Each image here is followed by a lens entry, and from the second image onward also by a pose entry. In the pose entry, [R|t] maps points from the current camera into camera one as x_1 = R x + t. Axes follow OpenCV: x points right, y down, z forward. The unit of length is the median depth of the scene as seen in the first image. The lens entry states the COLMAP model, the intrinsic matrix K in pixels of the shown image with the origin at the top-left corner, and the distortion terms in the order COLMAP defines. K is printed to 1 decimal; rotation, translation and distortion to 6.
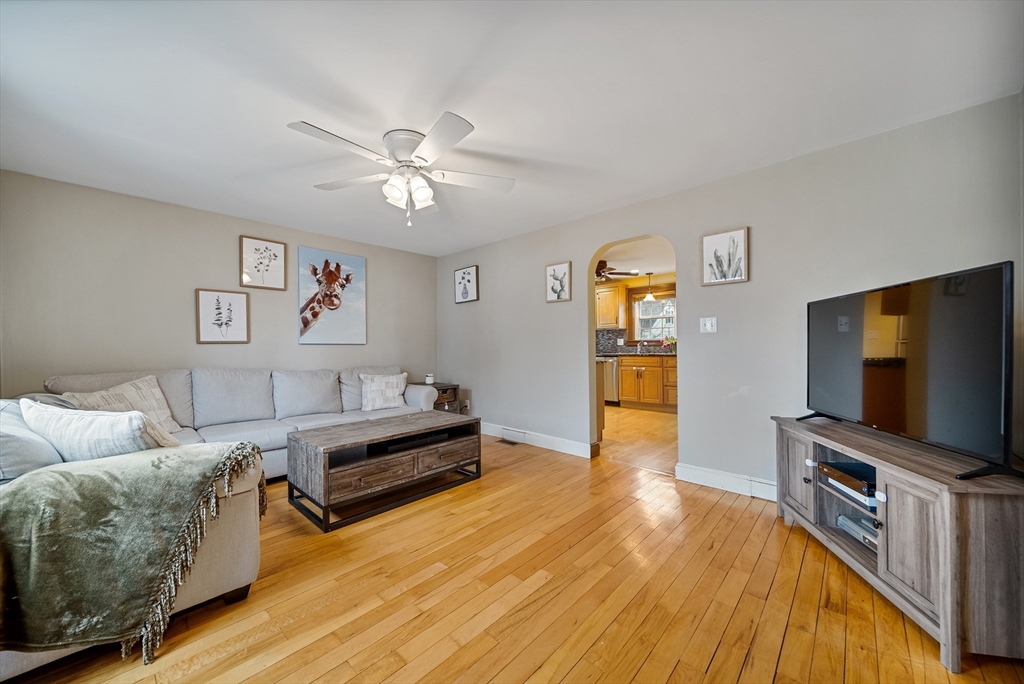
lens RADIAL K [[371.9, 0, 507.4], [0, 371.9, 354.1], [0, 0, 1]] dist [-0.002216, -0.000449]
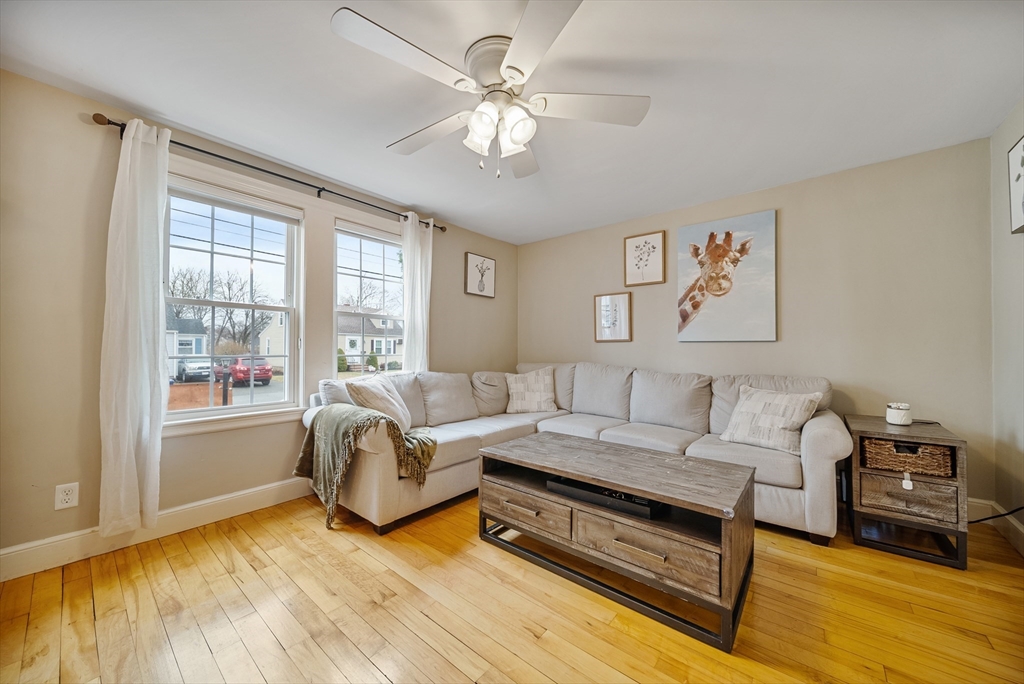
lens RADIAL K [[365.8, 0, 512.0], [0, 365.8, 342.0], [0, 0, 1]] dist [-0.000770, -0.000256]
pose [[0.063749, -0.009978, -0.997916, 0.252112], [-0.021499, 0.999704, -0.011370, -0.008606], [0.997734, 0.022179, 0.063516, 0.556056]]
